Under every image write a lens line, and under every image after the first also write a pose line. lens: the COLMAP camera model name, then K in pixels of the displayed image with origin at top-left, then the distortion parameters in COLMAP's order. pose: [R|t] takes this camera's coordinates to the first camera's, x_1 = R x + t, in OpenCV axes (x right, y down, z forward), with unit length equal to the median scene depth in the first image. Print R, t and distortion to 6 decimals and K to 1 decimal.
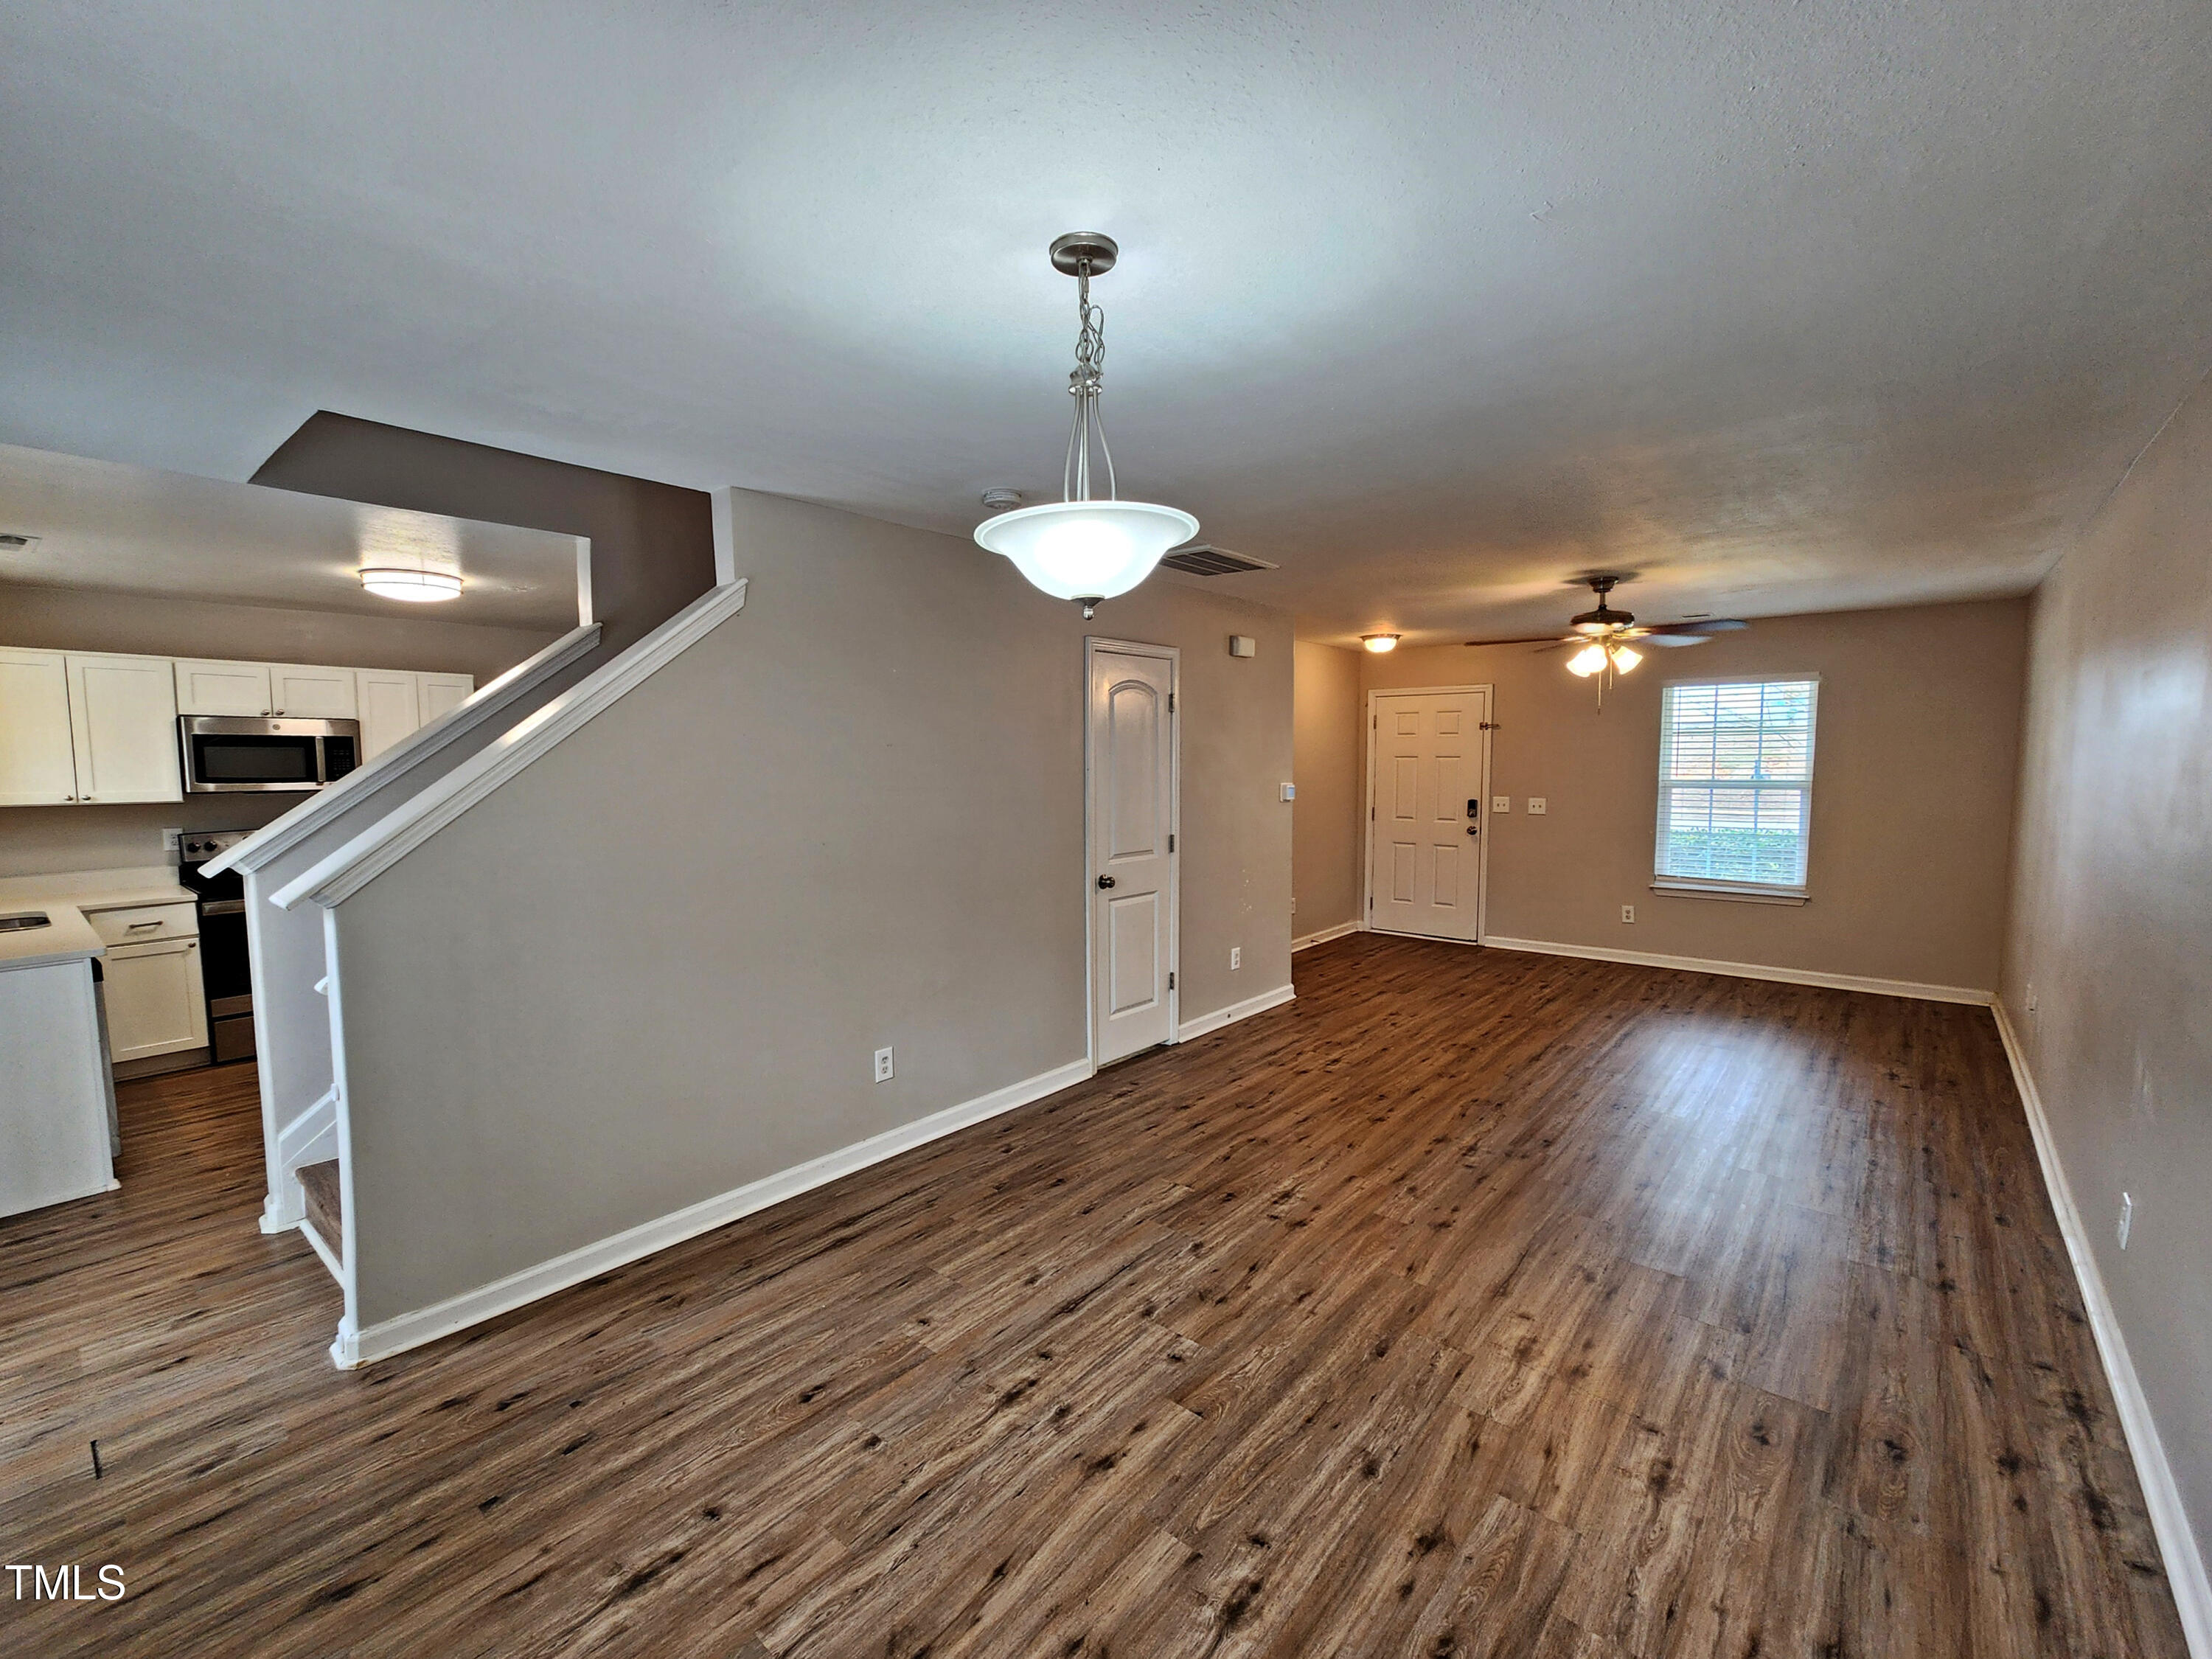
lens RADIAL K [[916.6, 0, 1092.8], [0, 916.6, 831.6], [0, 0, 1]] dist [0.000663, 0.000817]
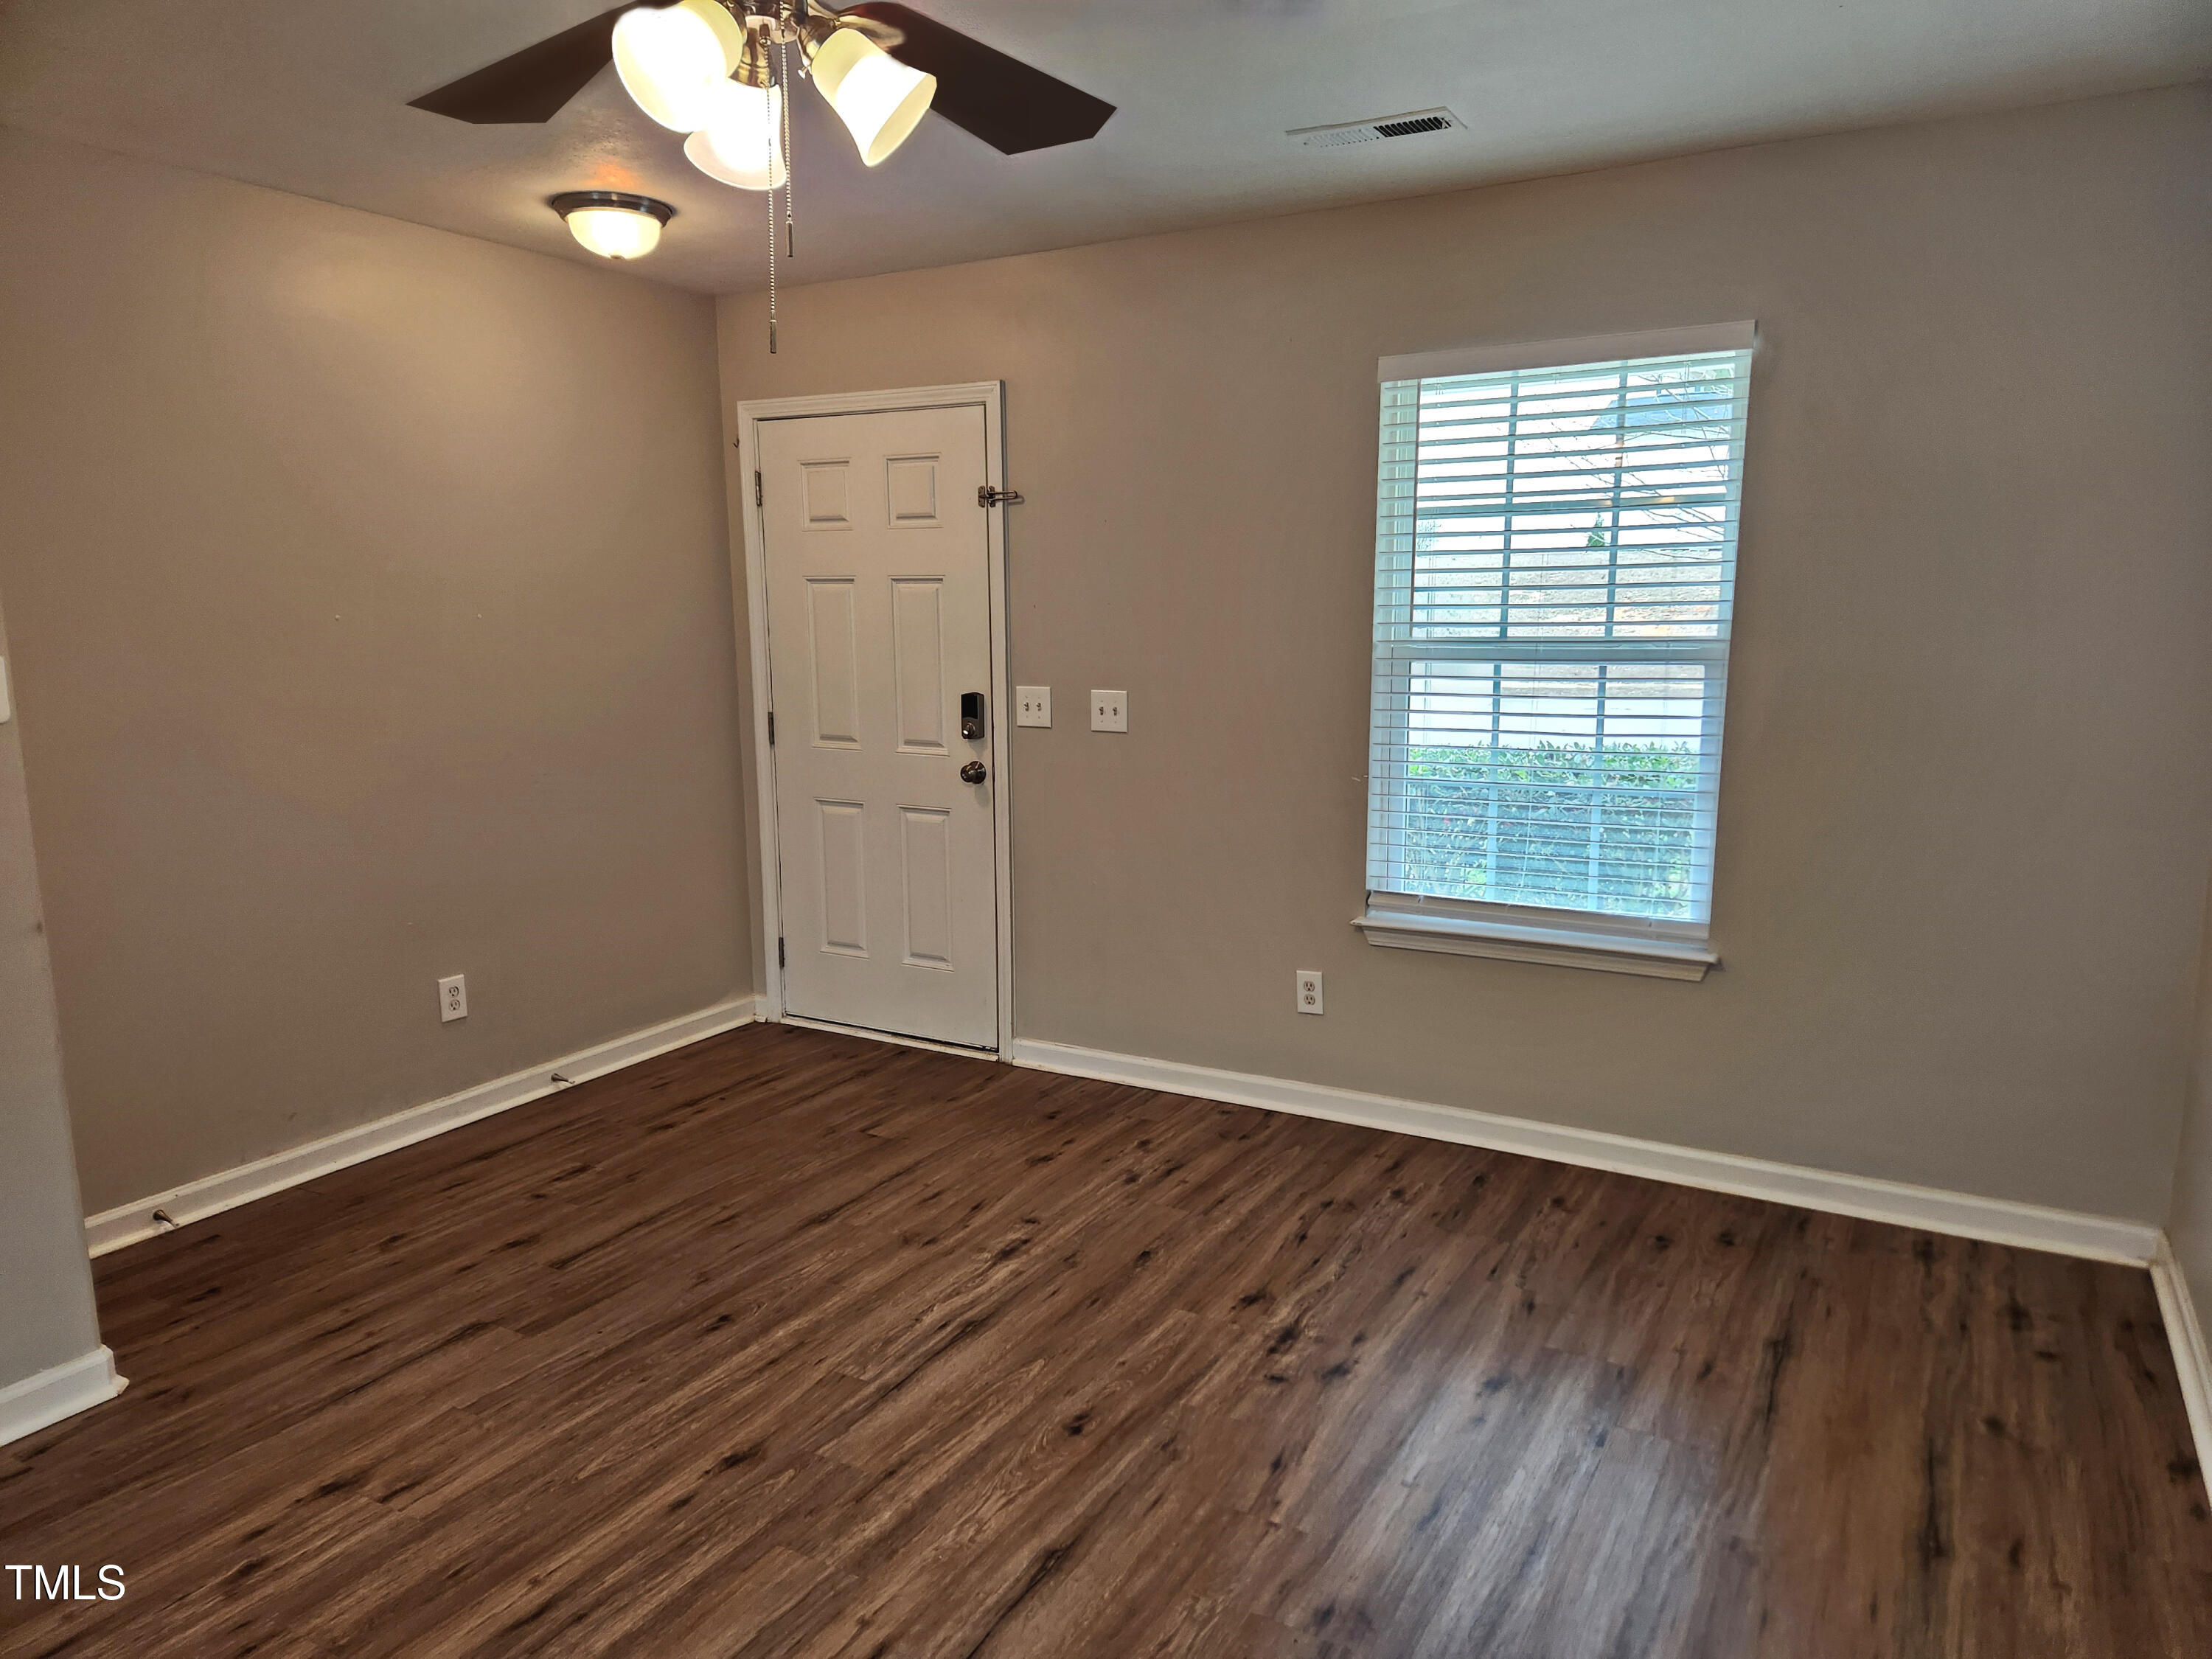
lens RADIAL K [[1471.6, 0, 1097.4], [0, 1471.6, 828.1], [0, 0, 1]] dist [0.106914, -0.108338]
pose [[0.980418, -0.028117, 0.194910, 0.904776], [0.014748, 0.997458, 0.069707, -0.054335], [-0.196375, -0.065467, 0.978341, 1.000662]]
